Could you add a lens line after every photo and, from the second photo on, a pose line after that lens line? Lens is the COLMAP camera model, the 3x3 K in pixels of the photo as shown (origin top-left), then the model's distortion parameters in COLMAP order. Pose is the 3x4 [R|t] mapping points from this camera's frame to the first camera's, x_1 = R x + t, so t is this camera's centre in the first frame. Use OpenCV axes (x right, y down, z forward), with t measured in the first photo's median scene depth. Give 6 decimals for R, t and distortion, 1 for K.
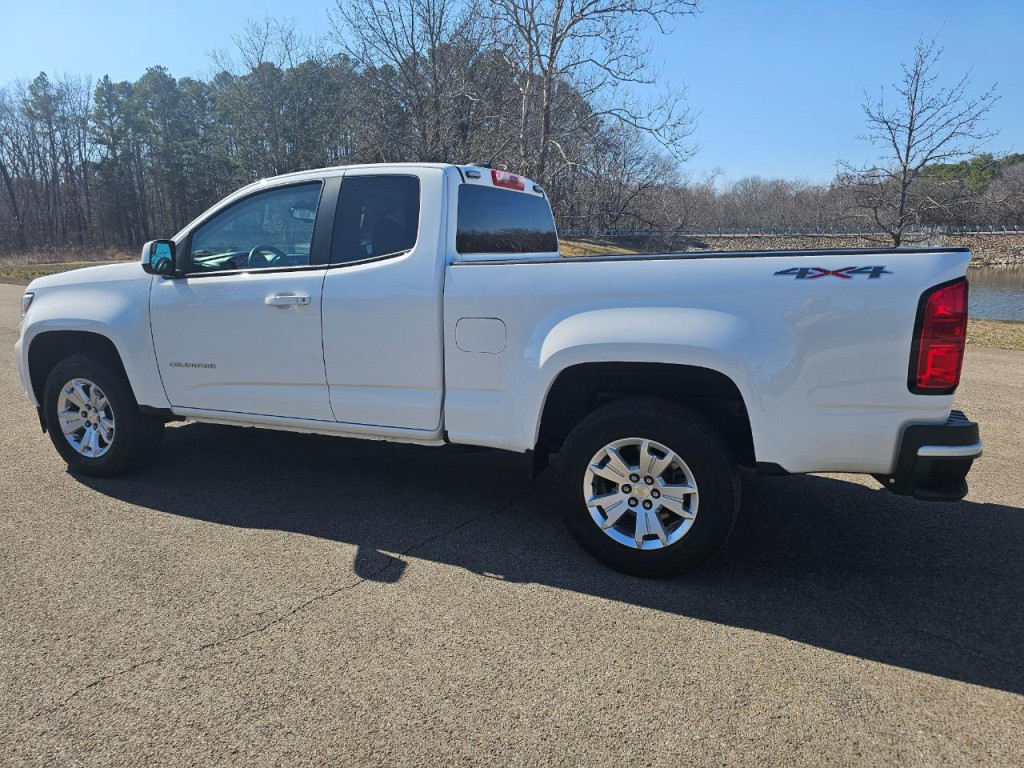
lens RADIAL K [[695.3, 0, 513.6], [0, 695.3, 375.3], [0, 0, 1]] dist [0.058381, -0.044712]
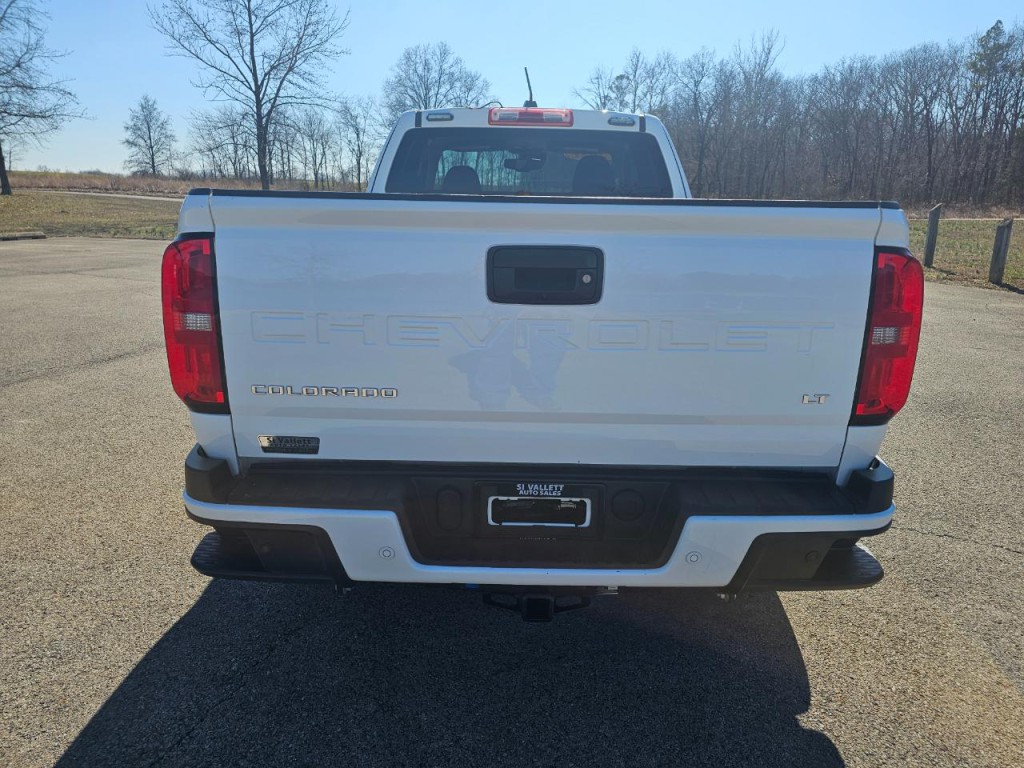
lens RADIAL K [[691.2, 0, 518.3], [0, 691.2, 386.5], [0, 0, 1]] dist [0.056914, -0.043904]
pose [[0.384484, 0.254209, -0.887440, 0.968761], [-0.188062, 0.962746, 0.194303, -0.134563], [0.903772, 0.092187, 0.417968, 0.733648]]
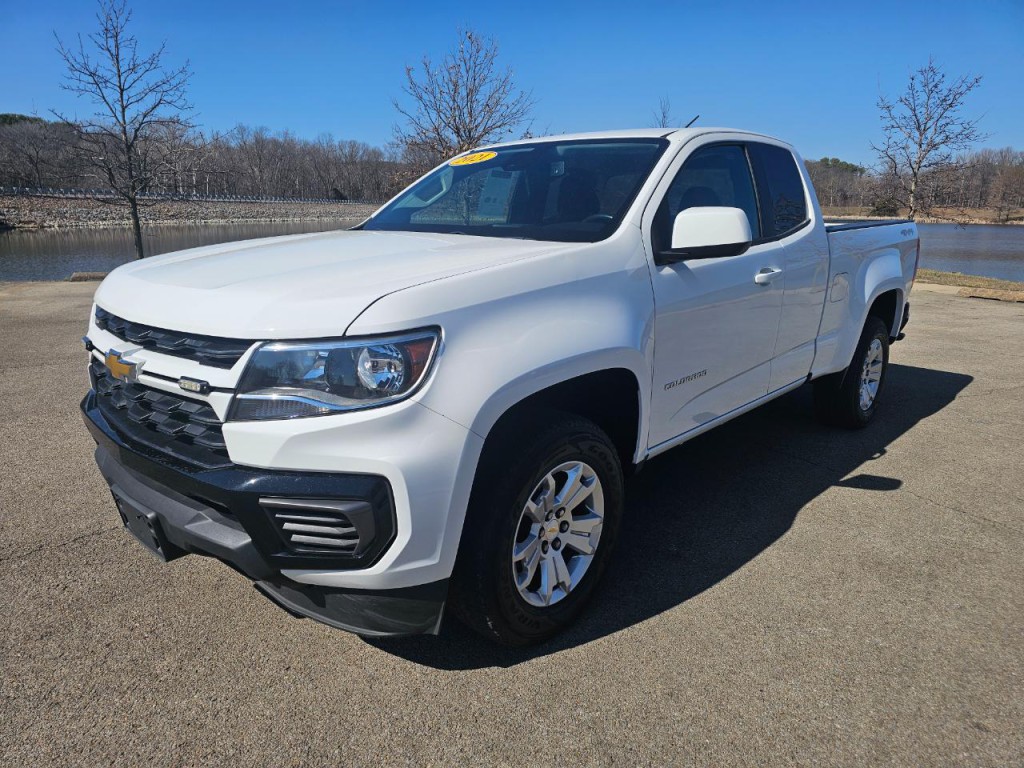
lens RADIAL K [[691.2, 0, 518.3], [0, 691.2, 386.5], [0, 0, 1]] dist [0.056914, -0.043904]
pose [[0.322751, -0.221963, 0.920089, -1.333409], [0.159694, 0.970947, 0.178214, -0.185808], [-0.932914, 0.089414, 0.348821, 1.021637]]
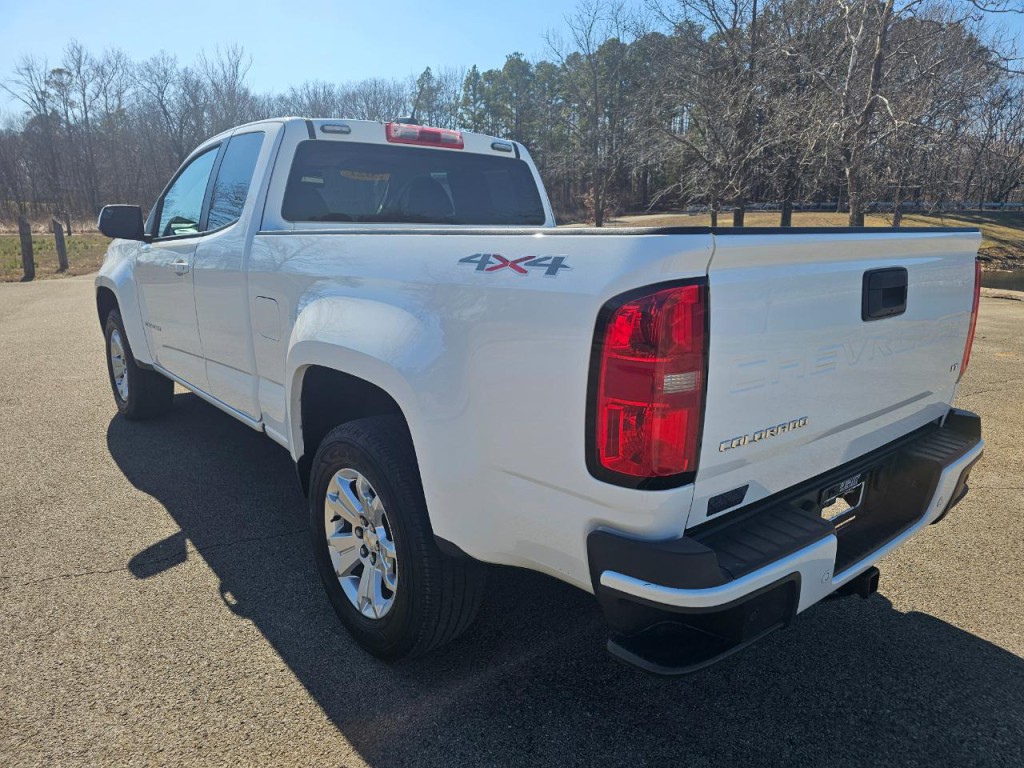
lens RADIAL K [[691.2, 0, 518.3], [0, 691.2, 386.5], [0, 0, 1]] dist [0.056914, -0.043904]
pose [[0.890563, 0.121254, -0.438400, 0.553619], [-0.099066, 0.992382, 0.073233, -0.062478], [0.443941, -0.021788, 0.895791, 0.339200]]
